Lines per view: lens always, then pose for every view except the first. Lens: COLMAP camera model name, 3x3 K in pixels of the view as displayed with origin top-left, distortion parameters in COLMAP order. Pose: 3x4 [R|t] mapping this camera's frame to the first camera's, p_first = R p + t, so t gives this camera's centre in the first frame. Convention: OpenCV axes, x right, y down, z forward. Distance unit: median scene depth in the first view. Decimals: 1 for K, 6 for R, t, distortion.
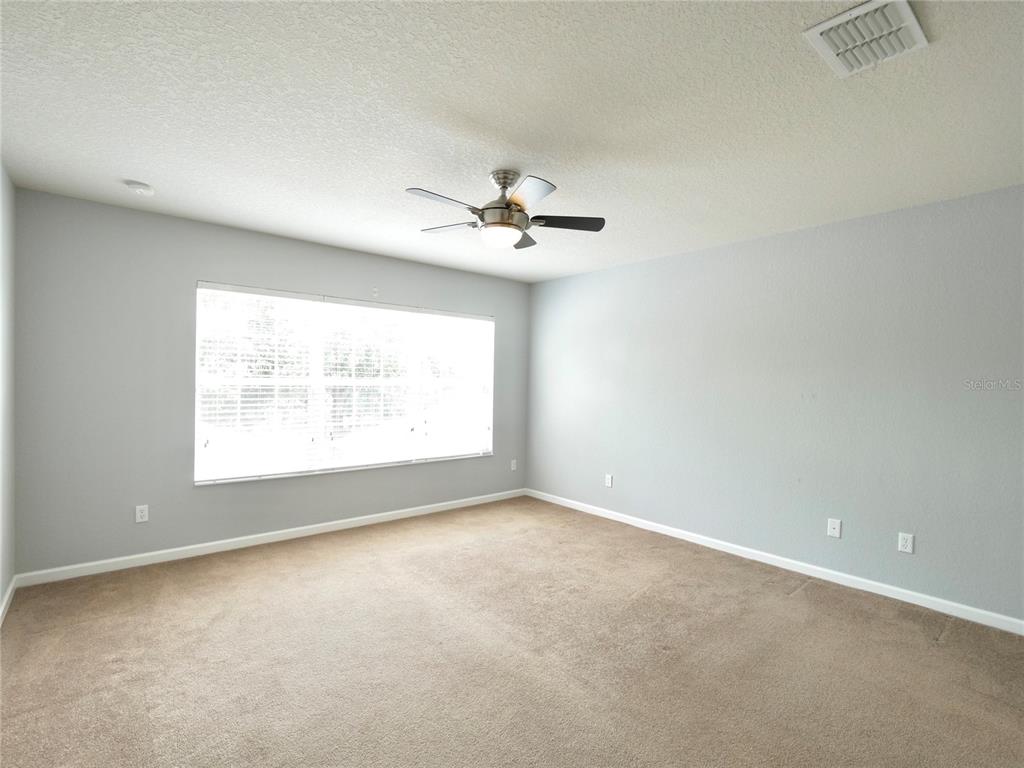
lens RADIAL K [[489.2, 0, 512.3], [0, 489.2, 382.5], [0, 0, 1]] dist [0.000211, -0.004243]
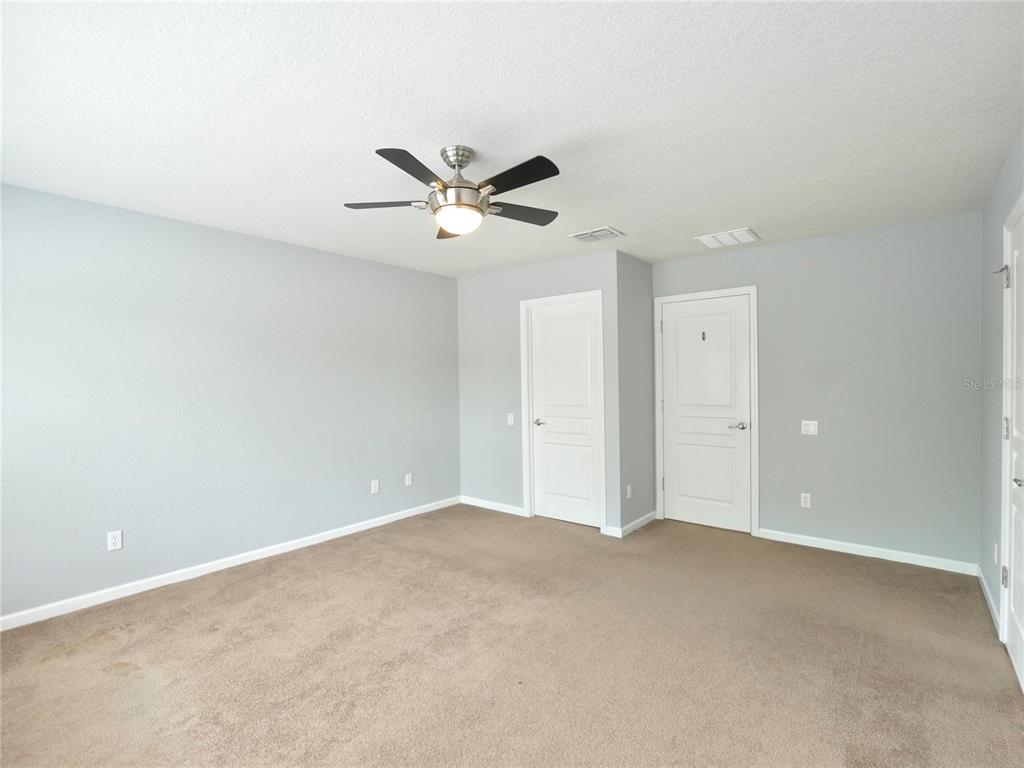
lens RADIAL K [[489.2, 0, 512.4], [0, 489.2, 381.5], [0, 0, 1]] dist [0.000211, -0.004243]
pose [[-0.191959, -0.014215, 0.981300, -0.673929], [0.009717, 0.999819, 0.016384, -0.011182], [-0.981355, 0.012681, -0.191786, 0.802763]]
